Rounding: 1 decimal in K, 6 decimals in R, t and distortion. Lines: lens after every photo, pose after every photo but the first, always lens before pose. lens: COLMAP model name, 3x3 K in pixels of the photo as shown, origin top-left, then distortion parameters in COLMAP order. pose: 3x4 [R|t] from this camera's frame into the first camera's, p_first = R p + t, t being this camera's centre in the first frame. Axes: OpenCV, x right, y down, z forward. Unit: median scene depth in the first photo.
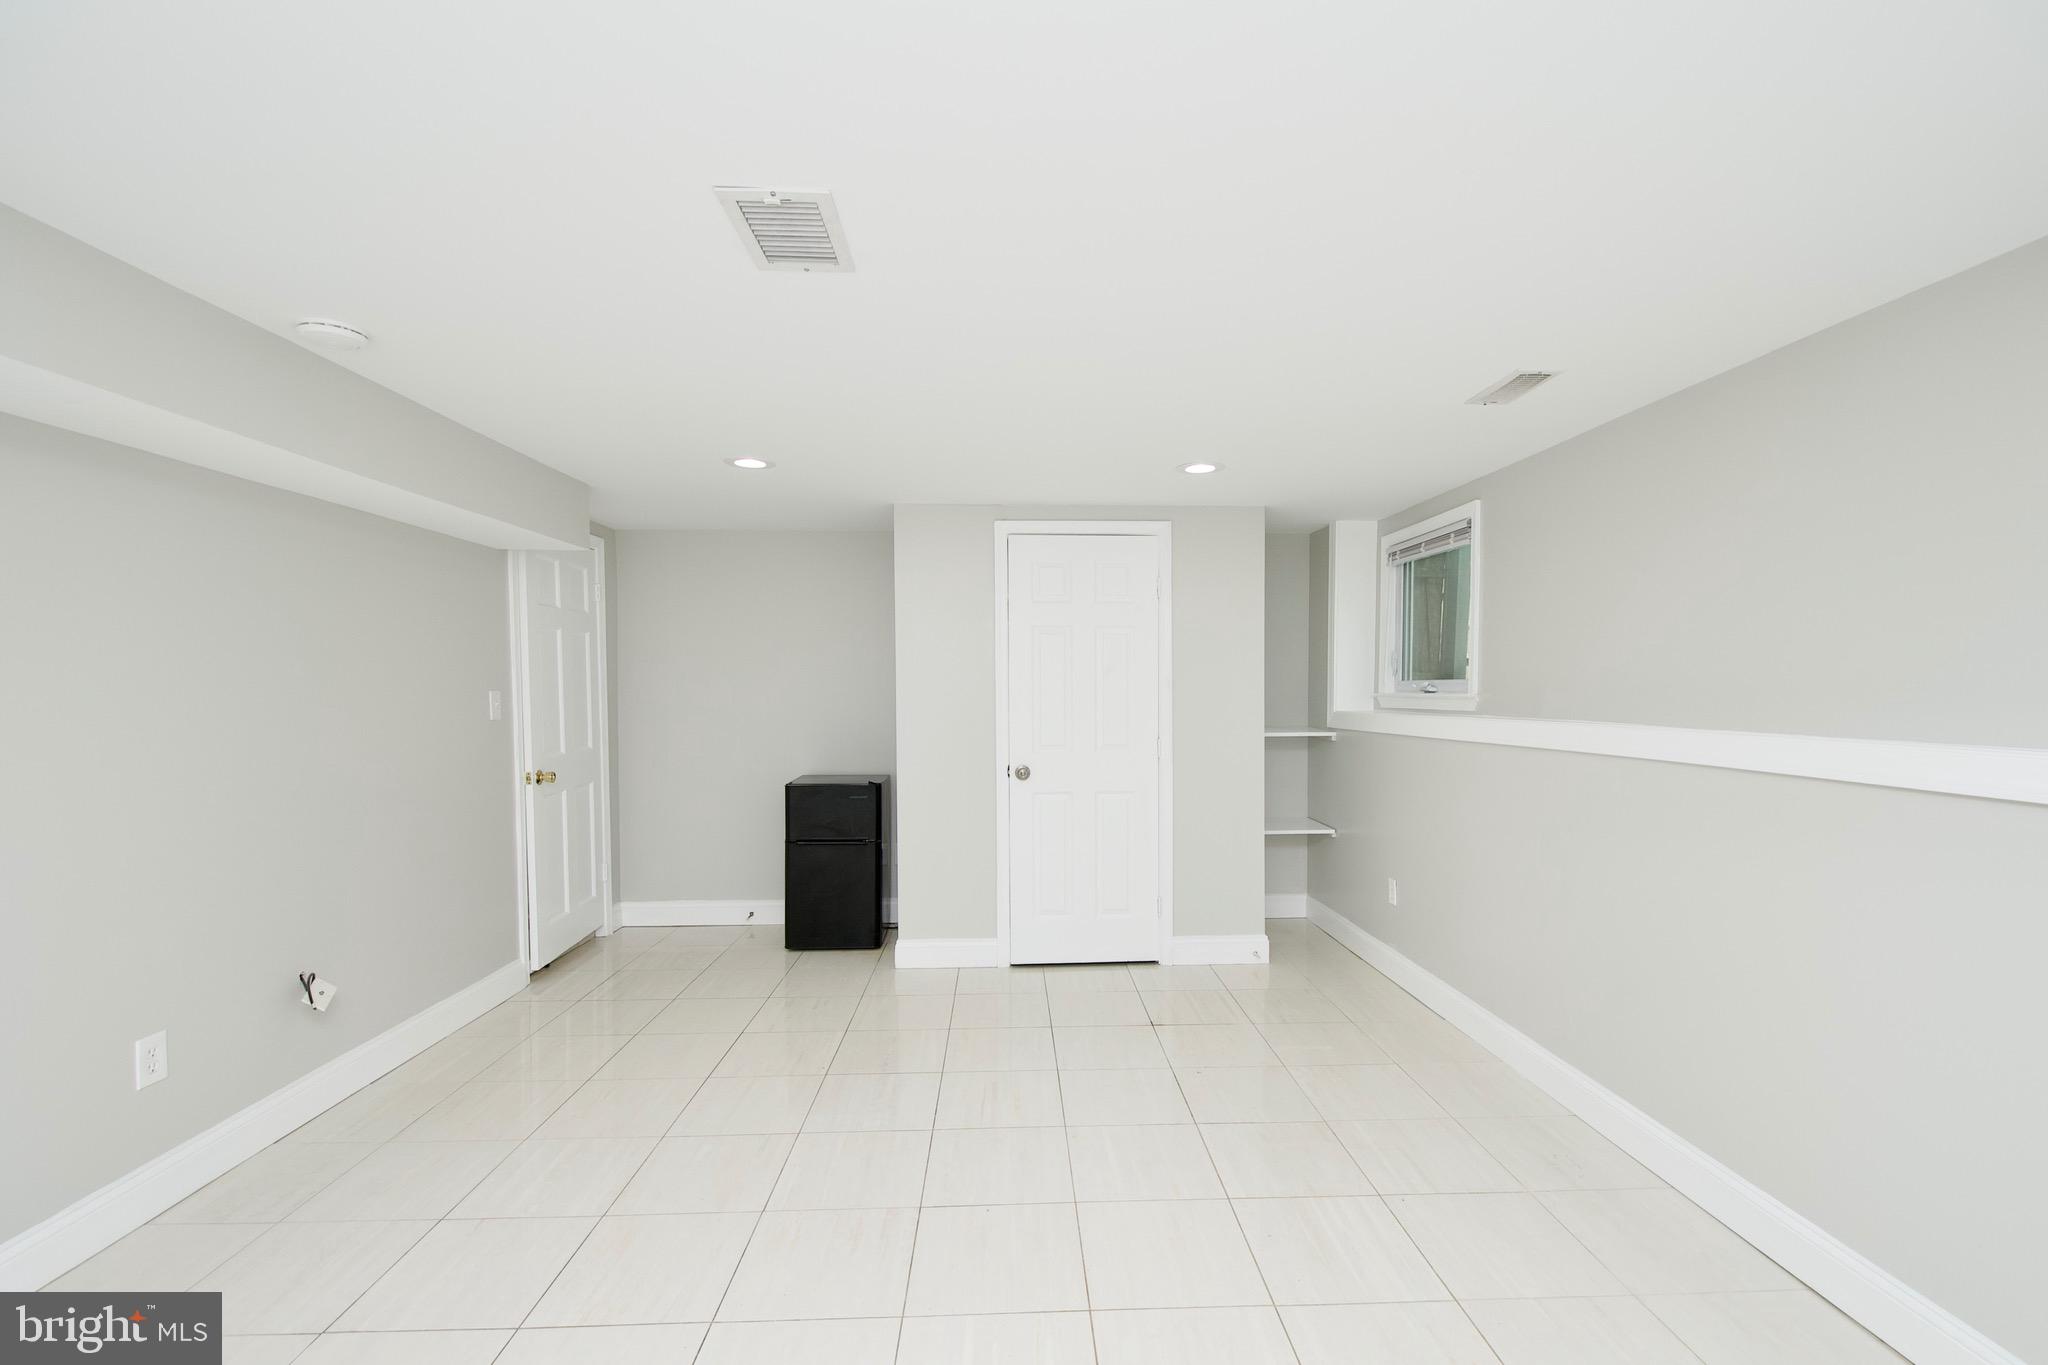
lens RADIAL K [[920.6, 0, 1038.5], [0, 920.6, 704.7], [0, 0, 1]] dist [0.009194, -0.004622]
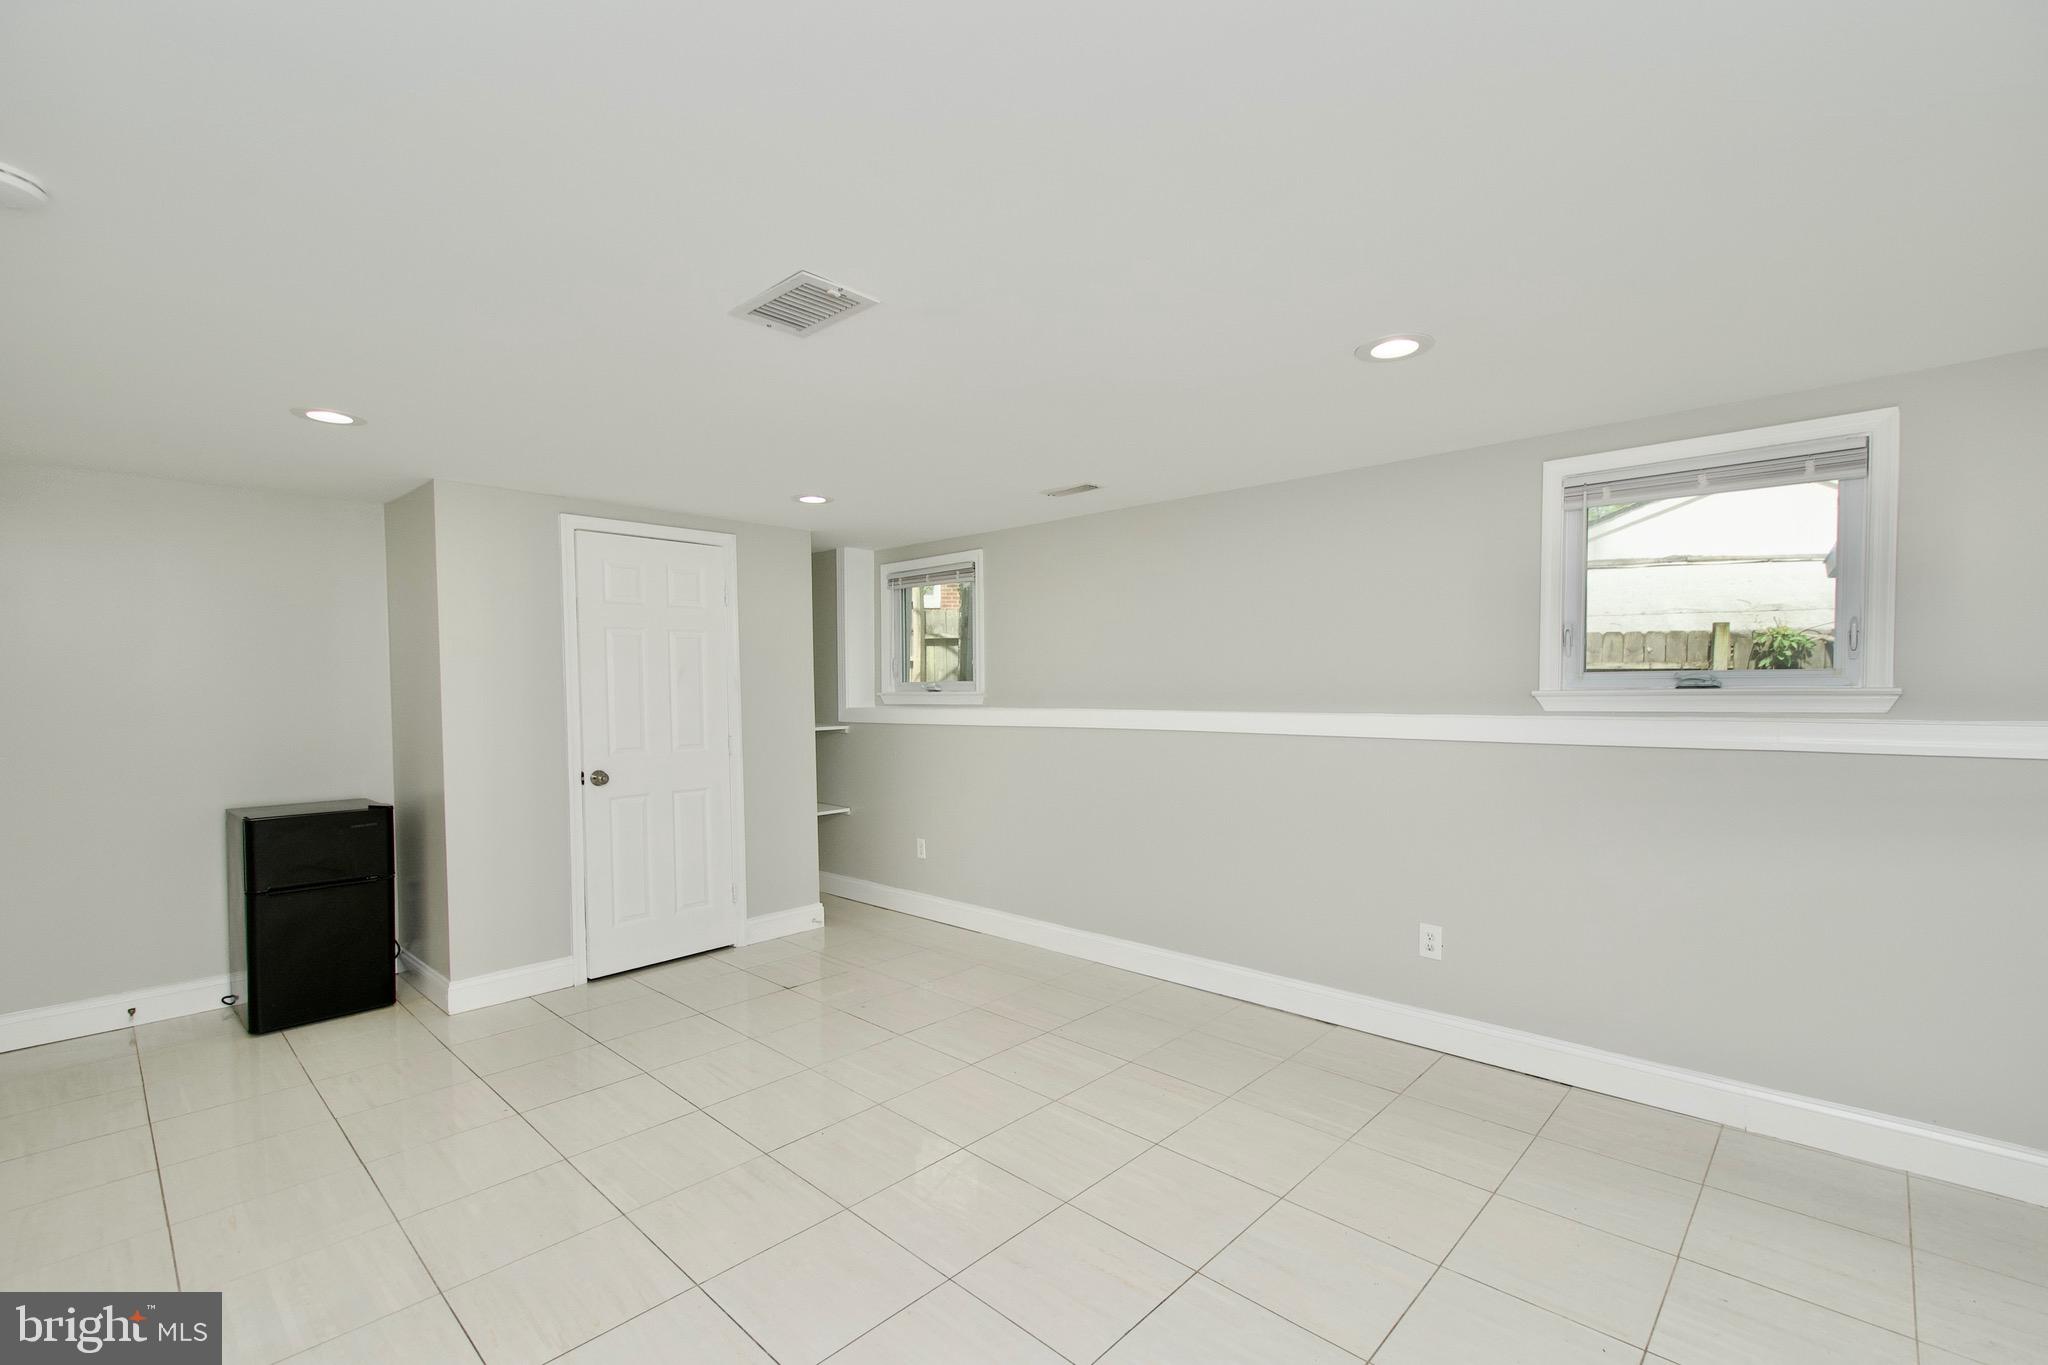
lens RADIAL K [[920.6, 0, 1067.6], [0, 920.6, 692.4], [0, 0, 1]] dist [0.009194, -0.004622]
pose [[0.694268, -0.011140, 0.719631, -0.366117], [0.022508, 0.999727, -0.006239, 0.000945], [-0.719365, 0.020529, 0.694329, -0.027460]]
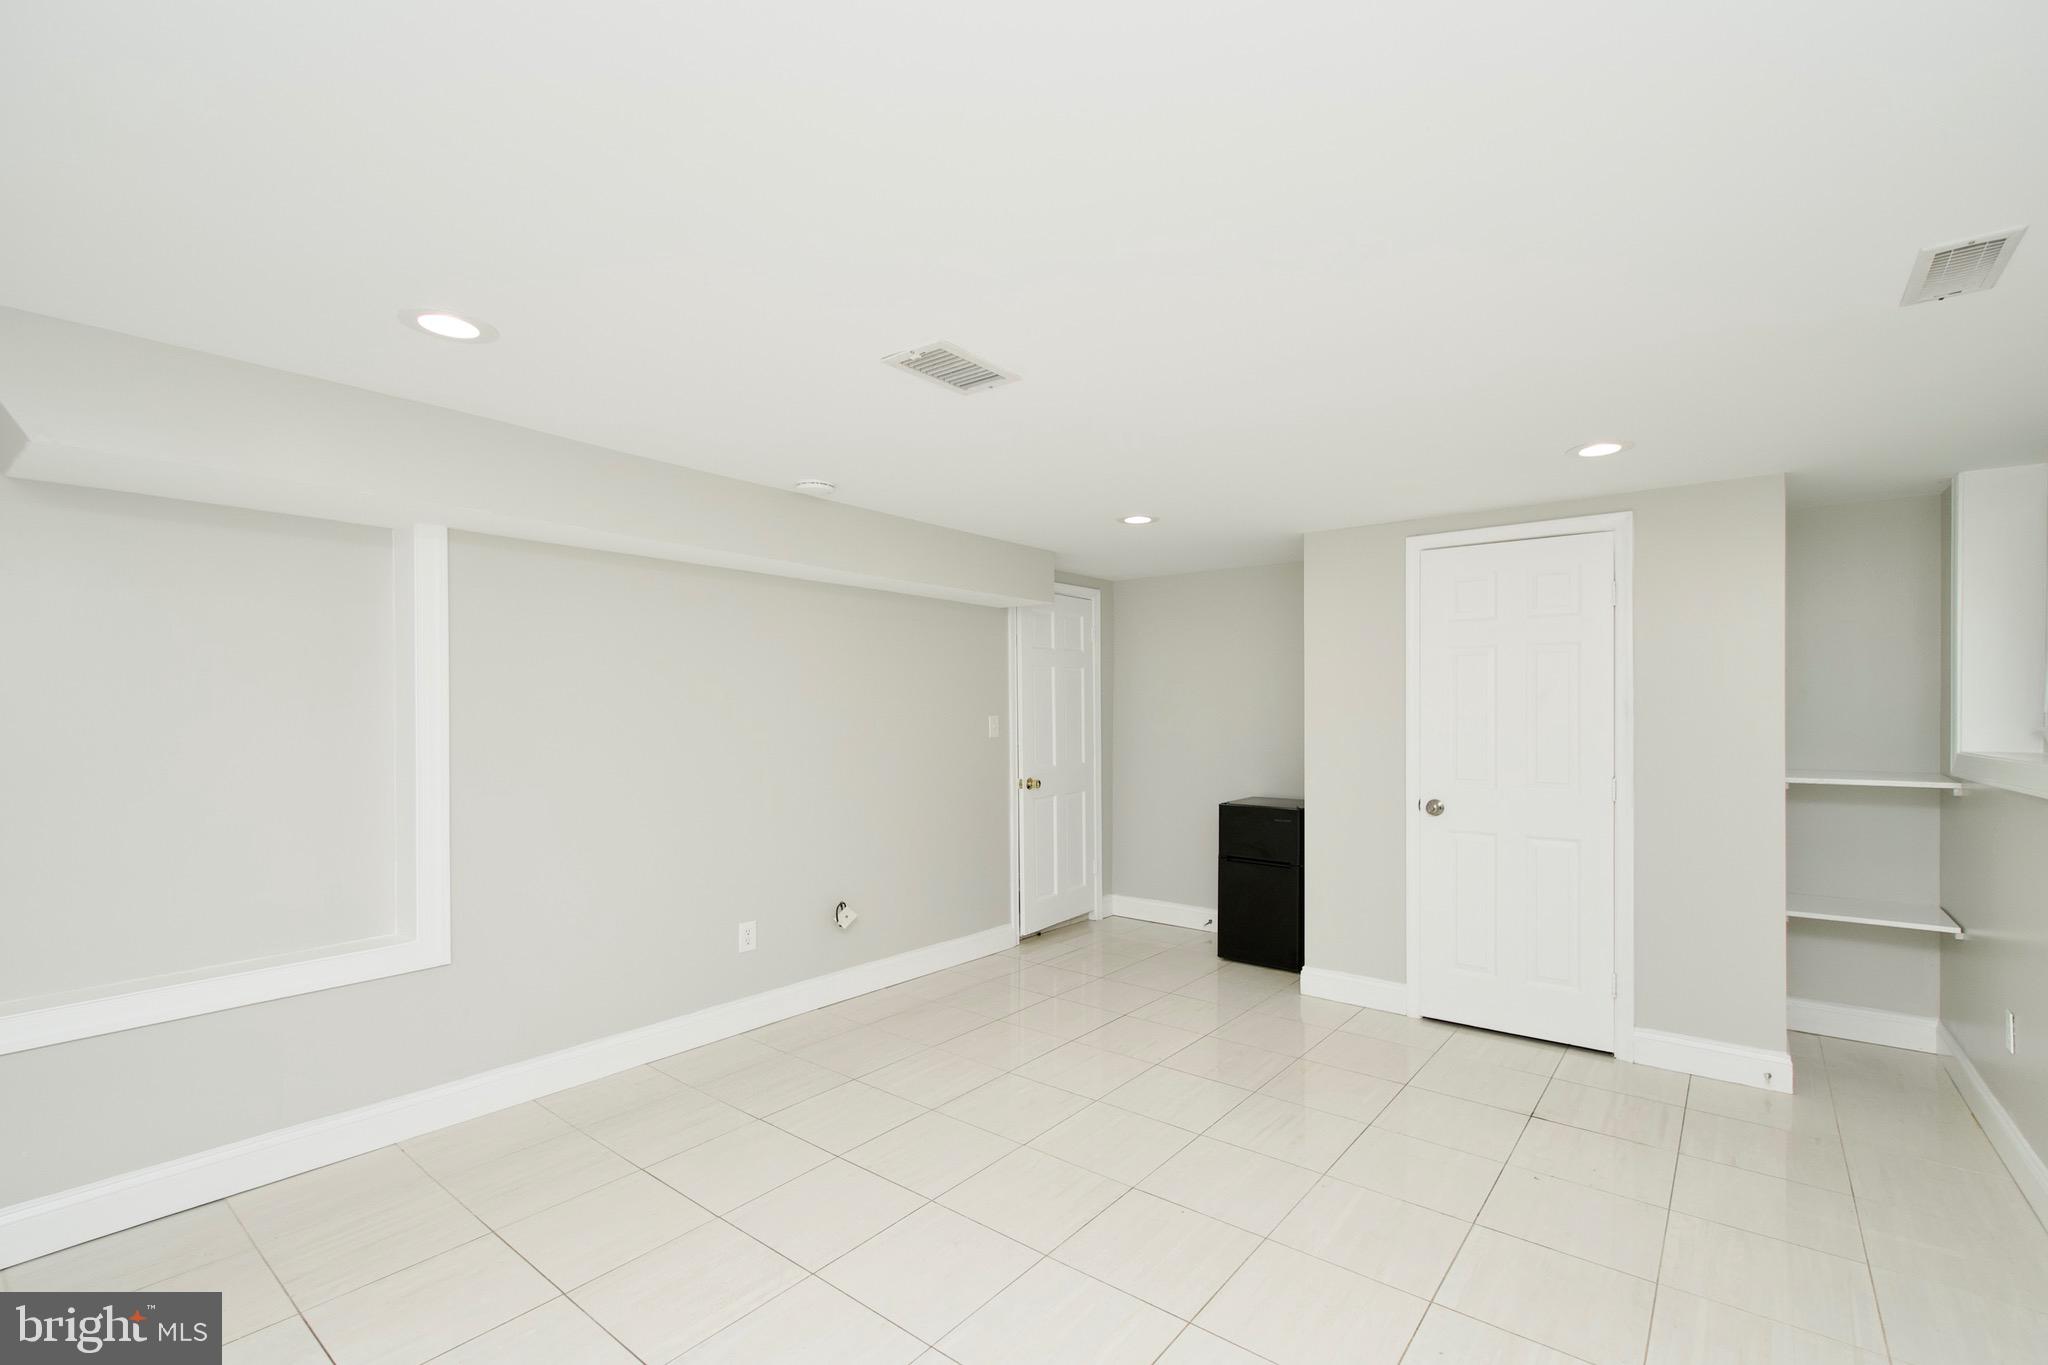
lens RADIAL K [[920.6, 0, 1031.8], [0, 920.6, 700.3], [0, 0, 1]] dist [0.009194, -0.004622]
pose [[0.750292, -0.005262, -0.661086, 0.285245], [-0.015519, 0.999553, -0.025569, -0.003393], [0.660925, 0.029444, 0.749874, 0.043329]]
